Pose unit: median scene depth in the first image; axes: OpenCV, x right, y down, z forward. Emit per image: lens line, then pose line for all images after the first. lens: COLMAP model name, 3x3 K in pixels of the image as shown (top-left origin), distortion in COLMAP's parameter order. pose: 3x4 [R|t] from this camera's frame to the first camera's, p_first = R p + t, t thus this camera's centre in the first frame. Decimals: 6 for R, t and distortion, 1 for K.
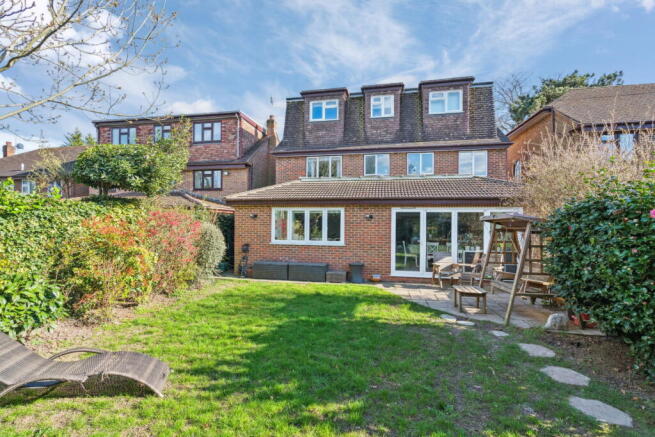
lens RADIAL K [[292.8, 0, 327.5], [0, 292.8, 218.5], [0, 0, 1]] dist [-0.009010, 0.001057]
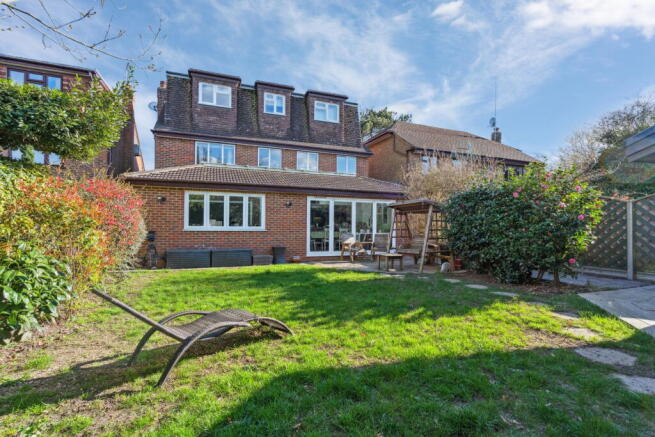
lens RADIAL K [[292.8, 0, 327.5], [0, 292.8, 218.5], [0, 0, 1]] dist [-0.009010, 0.001057]
pose [[0.844532, 0.010174, 0.535409, -0.230484], [-0.010100, 0.999944, -0.003069, 0.036447], [-0.535410, -0.002816, 0.844587, -0.002735]]
